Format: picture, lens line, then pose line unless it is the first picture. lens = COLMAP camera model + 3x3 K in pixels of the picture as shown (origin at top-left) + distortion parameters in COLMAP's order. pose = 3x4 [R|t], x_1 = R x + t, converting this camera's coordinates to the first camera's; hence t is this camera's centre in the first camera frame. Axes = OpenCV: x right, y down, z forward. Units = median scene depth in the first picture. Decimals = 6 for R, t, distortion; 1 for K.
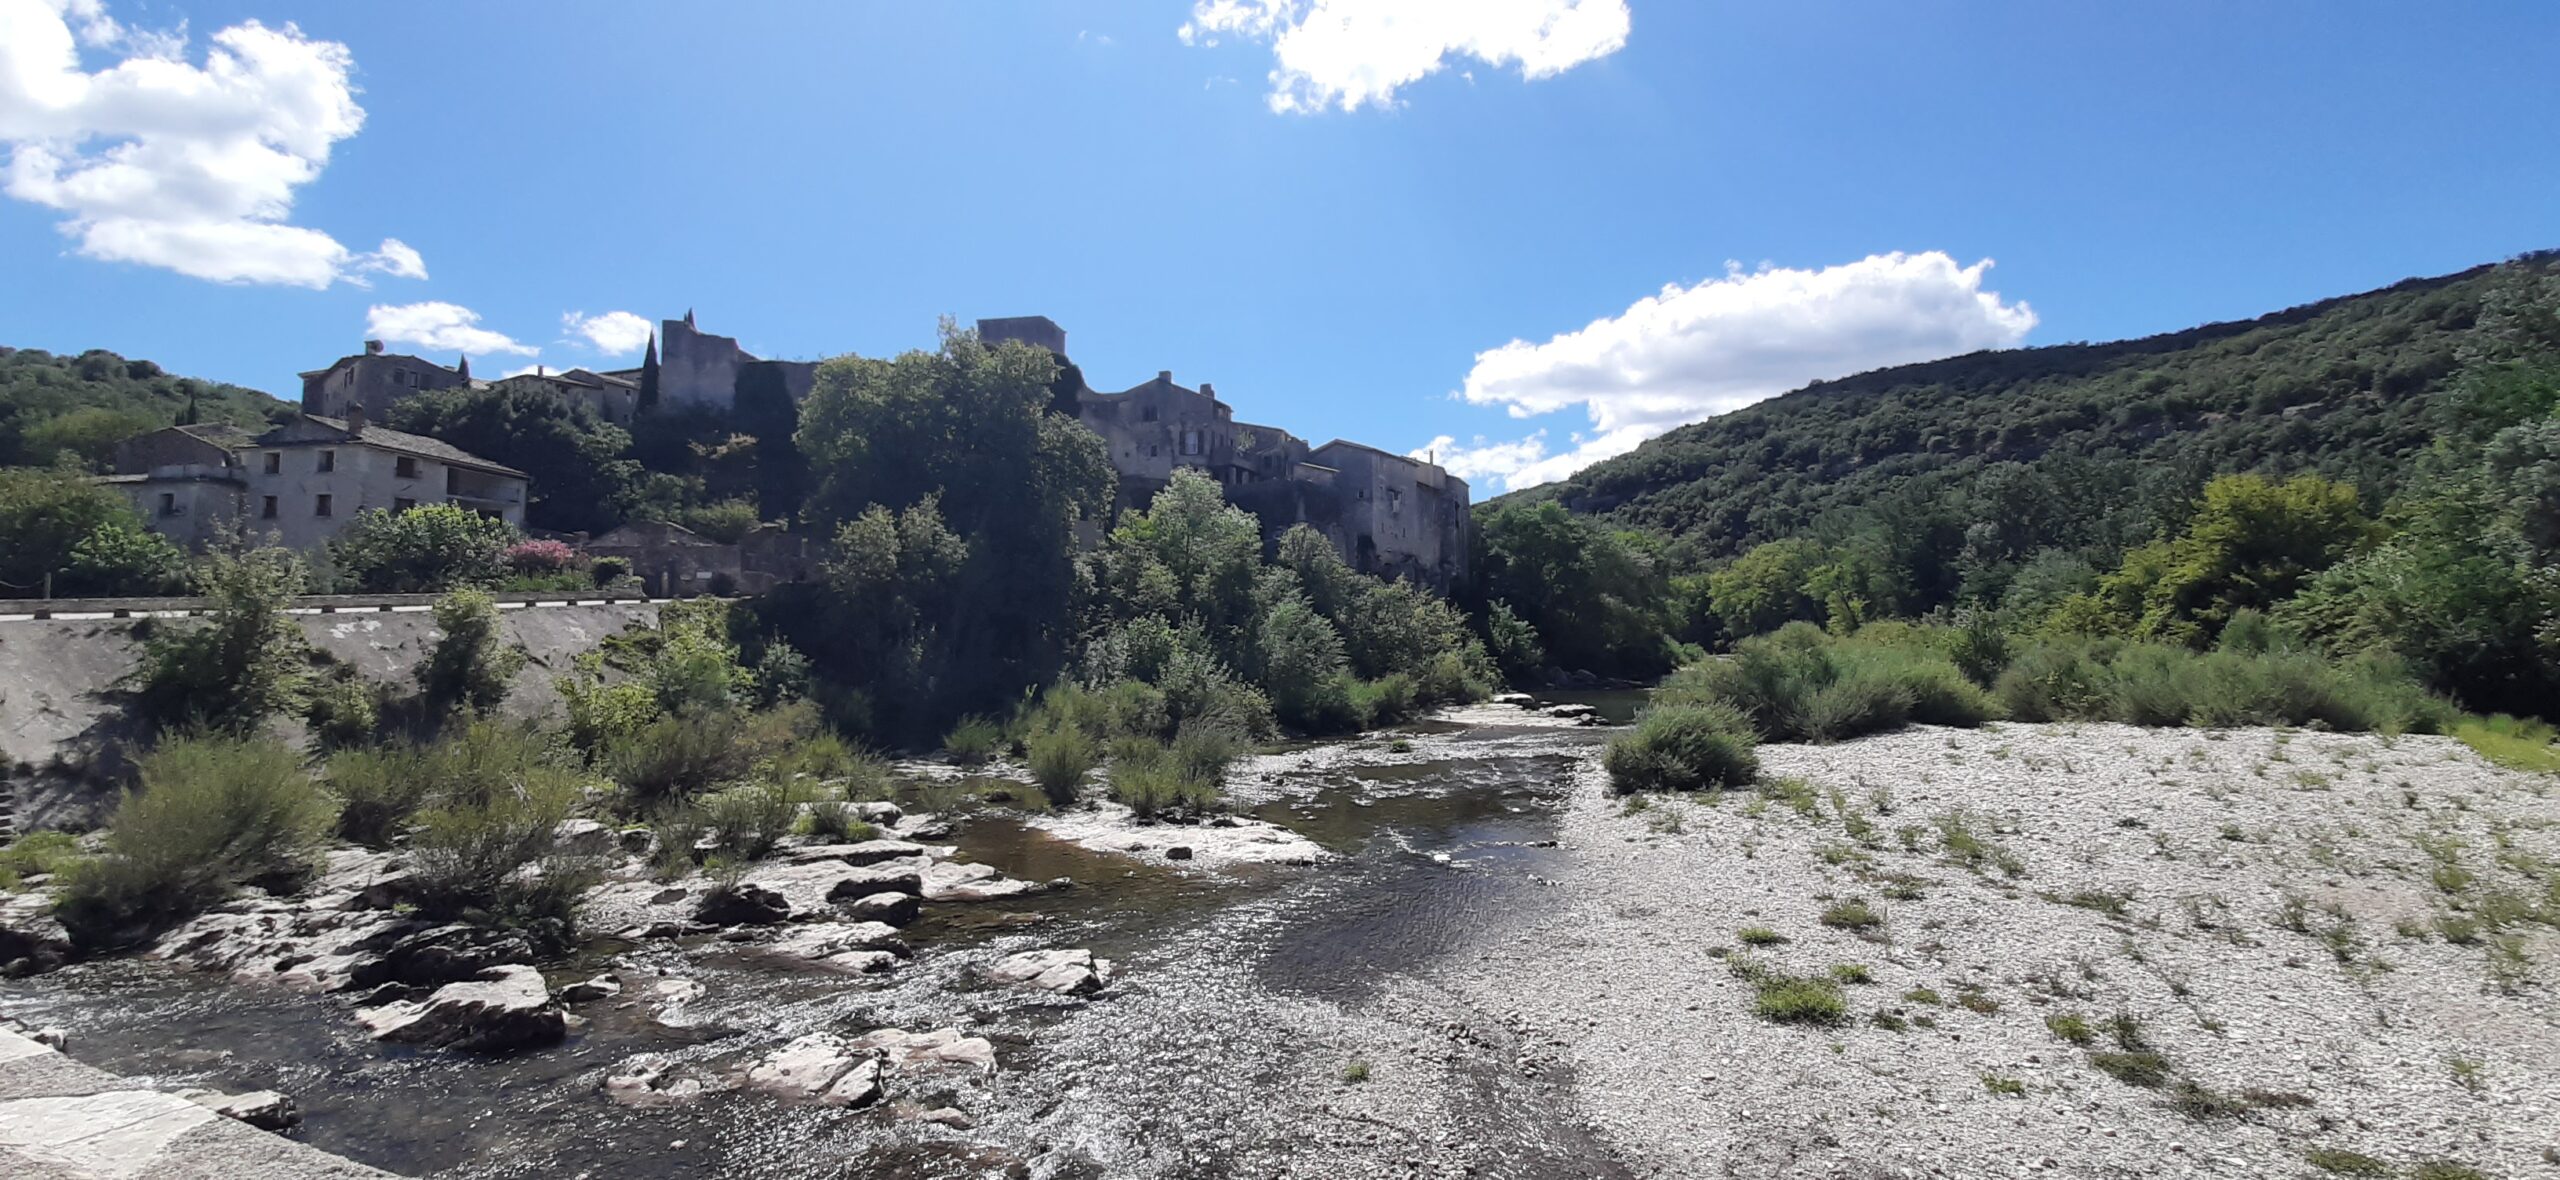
lens RADIAL K [[956.4, 0, 1280.0], [0, 956.4, 590.0], [0, 0, 1]] dist [-0.029661, -0.000143]
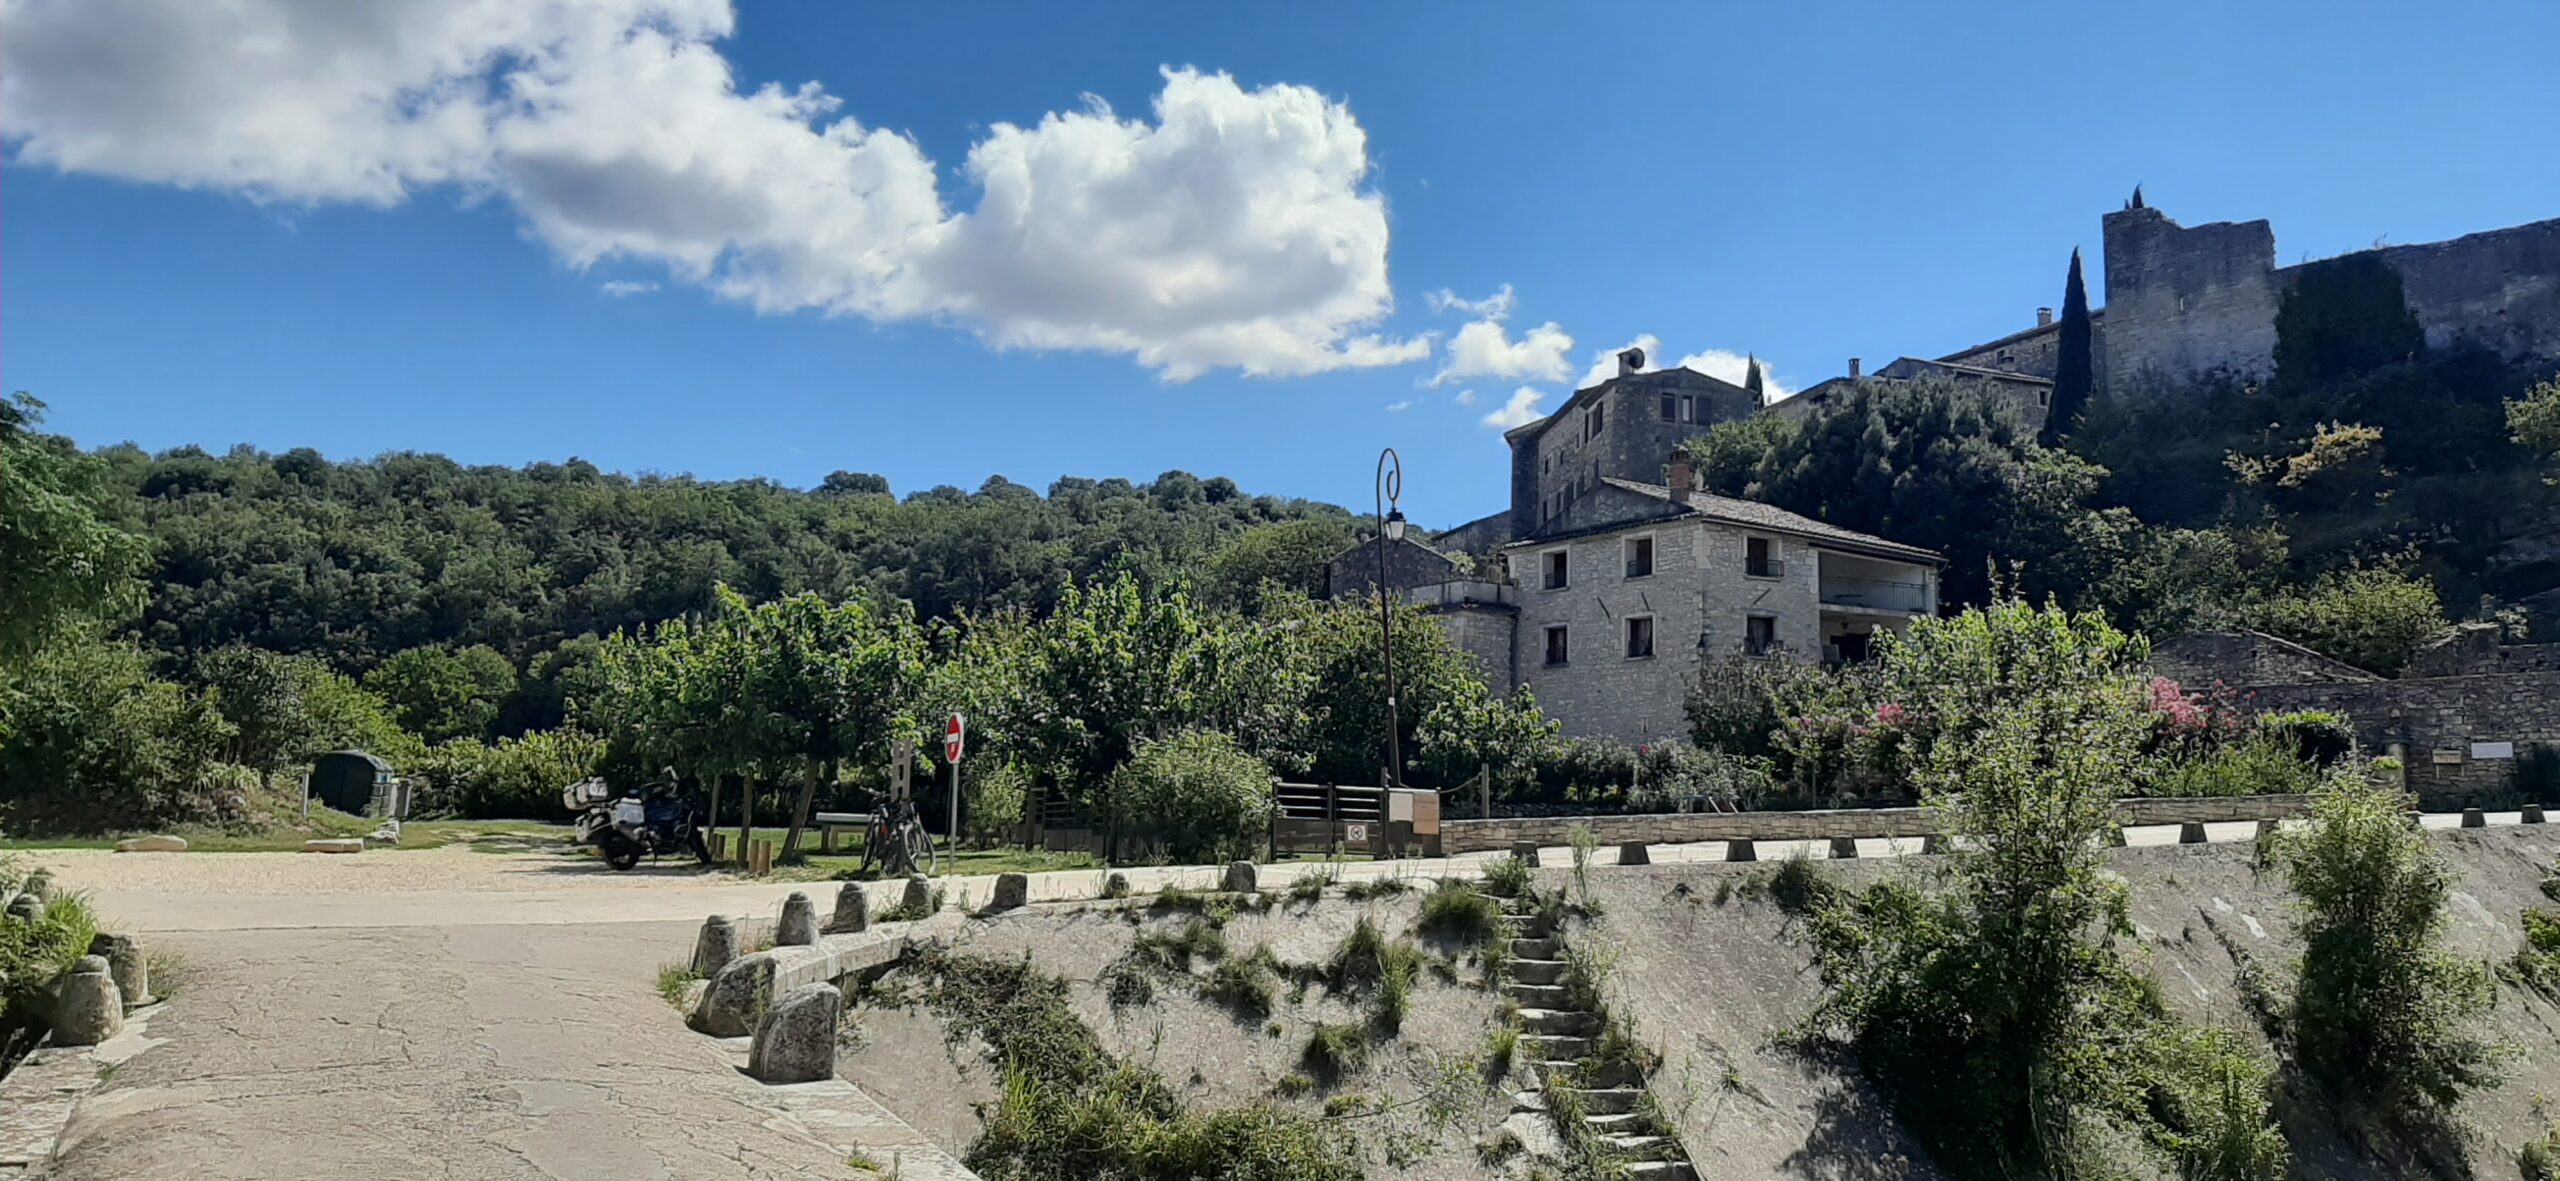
lens RADIAL K [[1924.5, 0, 1282.6], [0, 1924.5, 660.6], [0, 0, 1]] dist [-0.004685, -0.004159]
pose [[0.663825, -0.055190, -0.745849, -0.266556], [0.007073, 0.997692, -0.067530, -0.002038], [0.747855, 0.039553, 0.662683, 0.073940]]
